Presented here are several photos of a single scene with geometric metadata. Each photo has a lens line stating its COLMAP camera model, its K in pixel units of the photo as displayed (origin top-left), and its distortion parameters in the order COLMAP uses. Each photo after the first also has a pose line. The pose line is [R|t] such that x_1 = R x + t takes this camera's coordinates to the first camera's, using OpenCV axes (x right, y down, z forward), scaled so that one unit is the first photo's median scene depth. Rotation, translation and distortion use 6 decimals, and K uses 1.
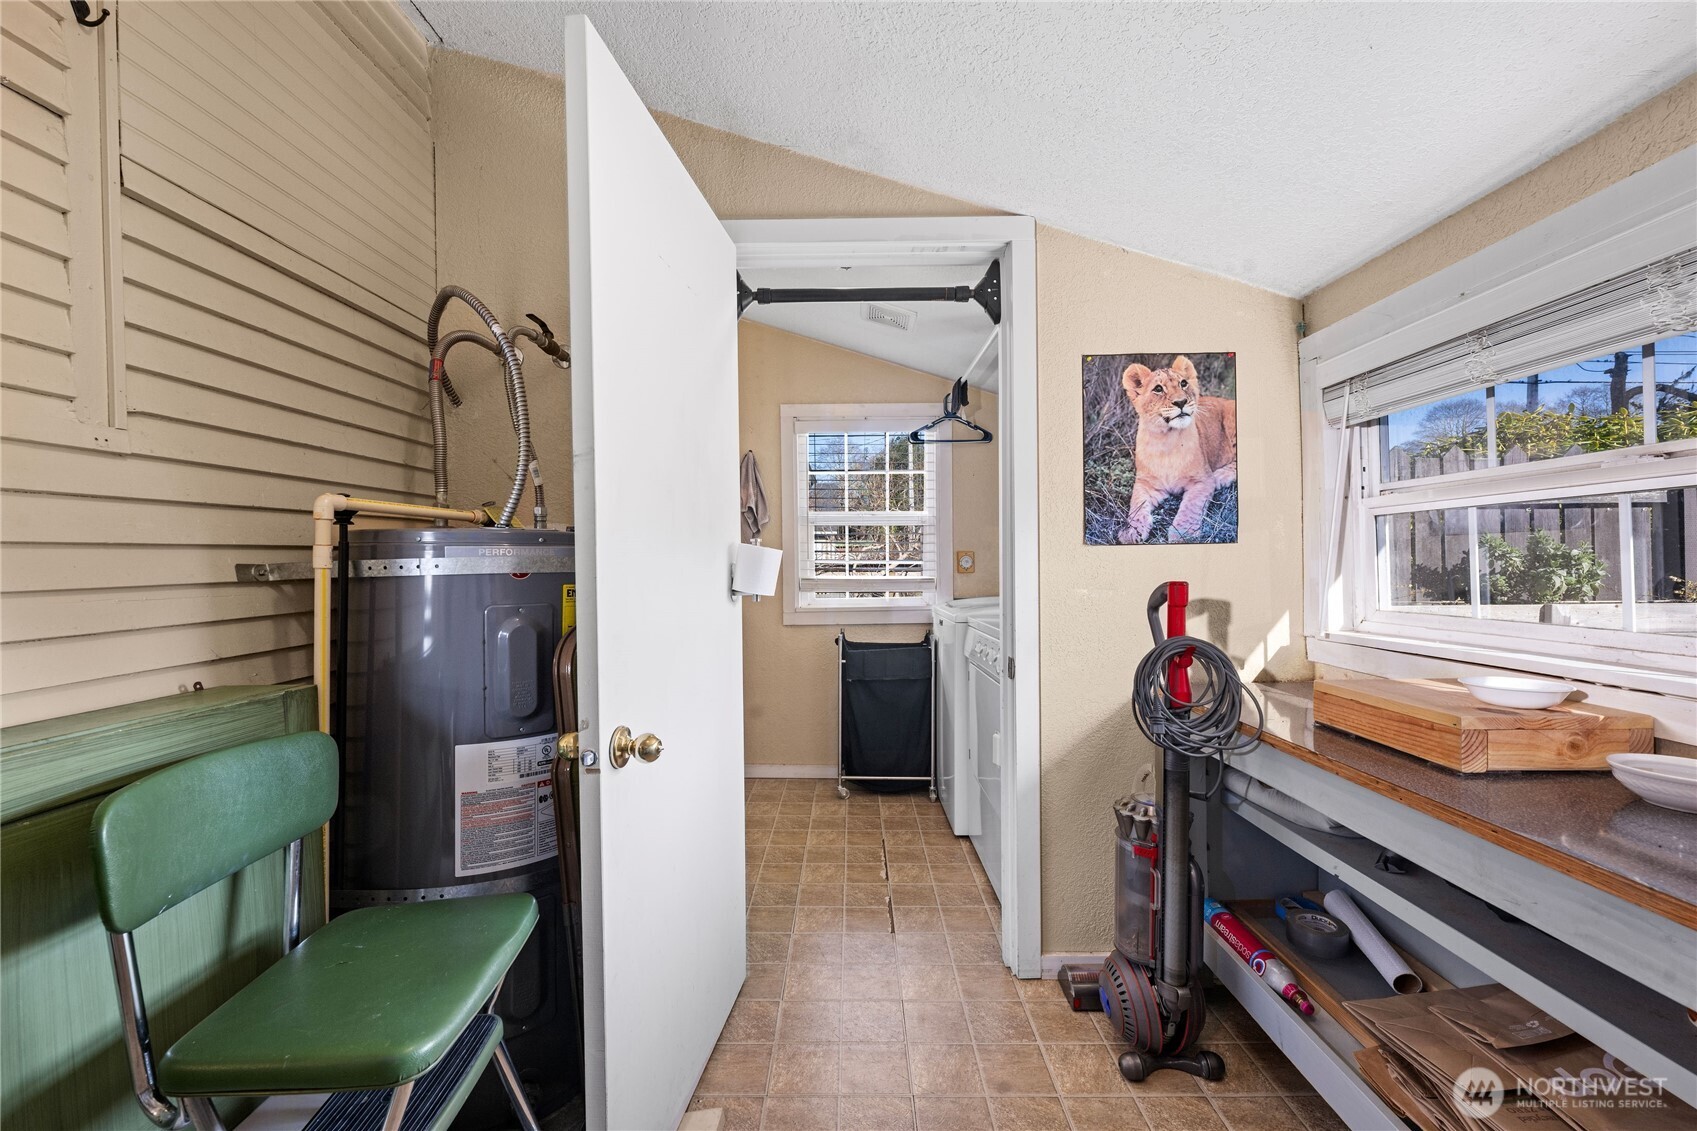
lens RADIAL K [[670.7, 0, 844.3], [0, 670.7, 566.8], [0, 0, 1]] dist [0.000340, -0.000330]
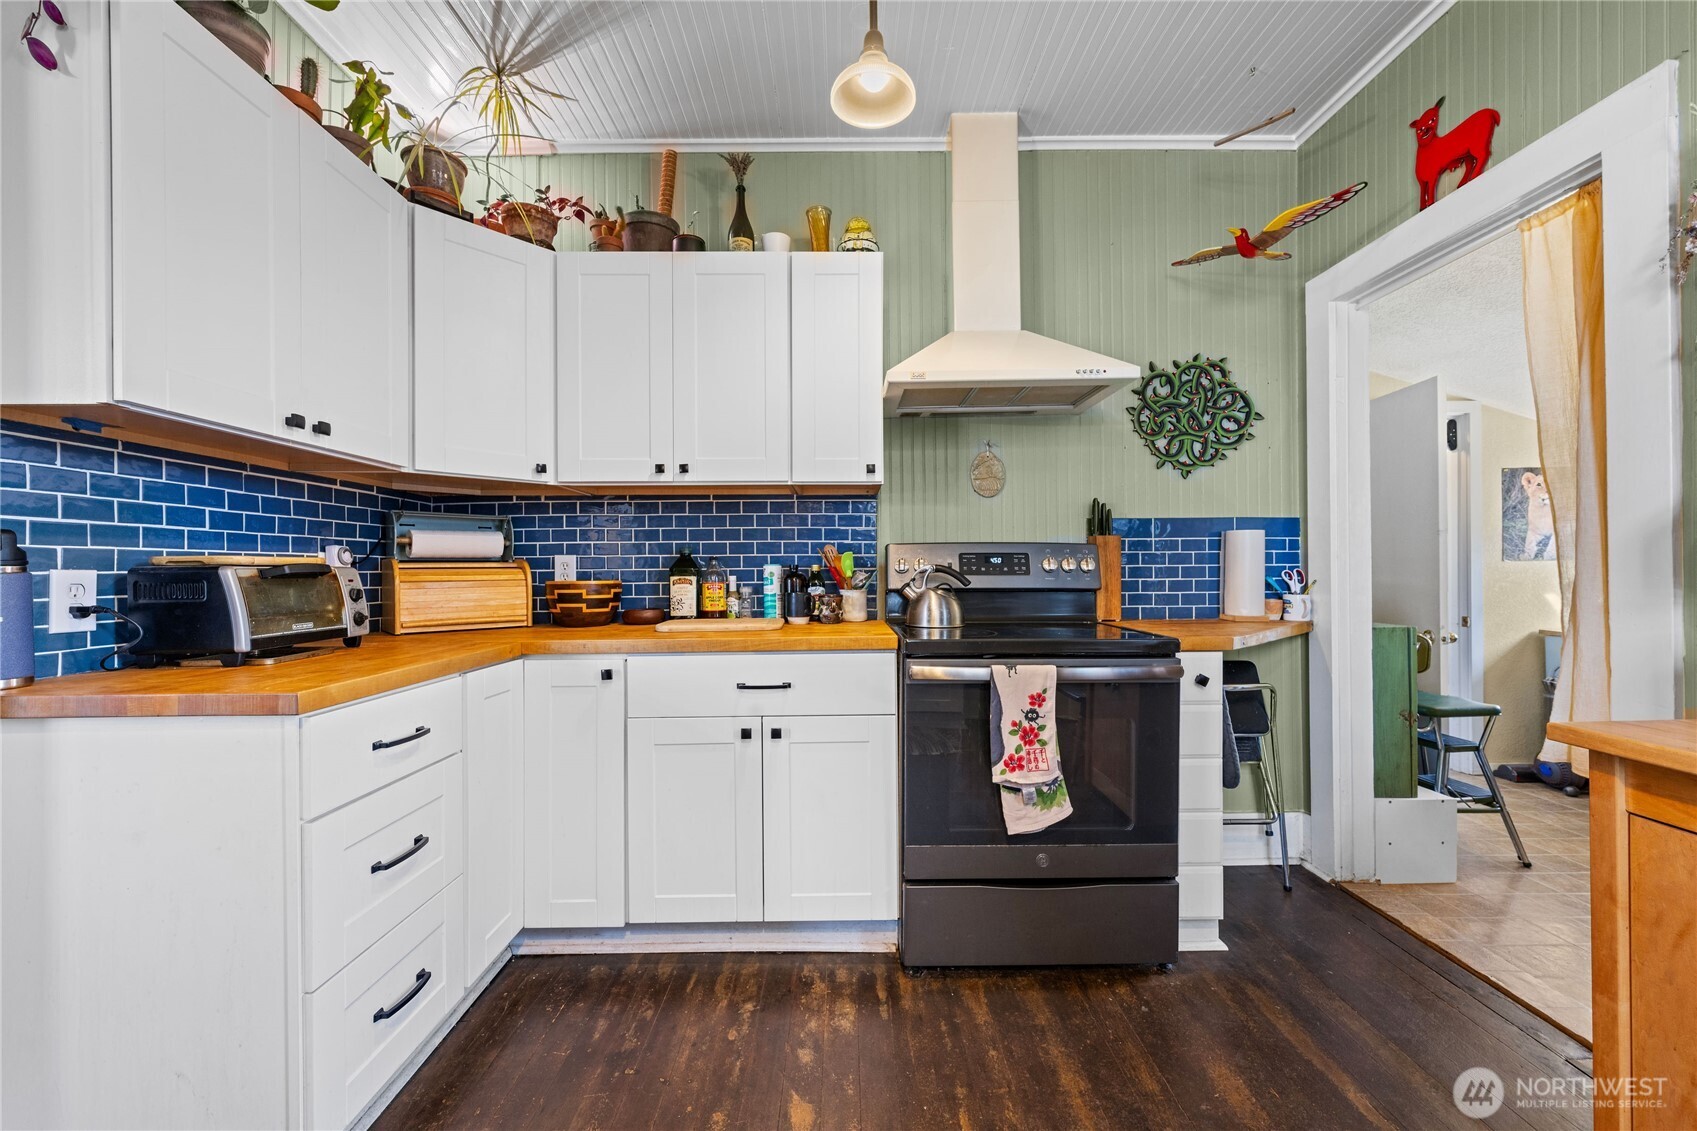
lens RADIAL K [[670.7, 0, 843.1], [0, 670.7, 566.7], [0, 0, 1]] dist [0.000340, -0.000330]
pose [[0.999924, 0.005341, 0.011108, -1.673060], [-0.005183, 0.999886, -0.014172, 0.024963], [-0.011183, 0.014114, 0.999838, -1.018554]]
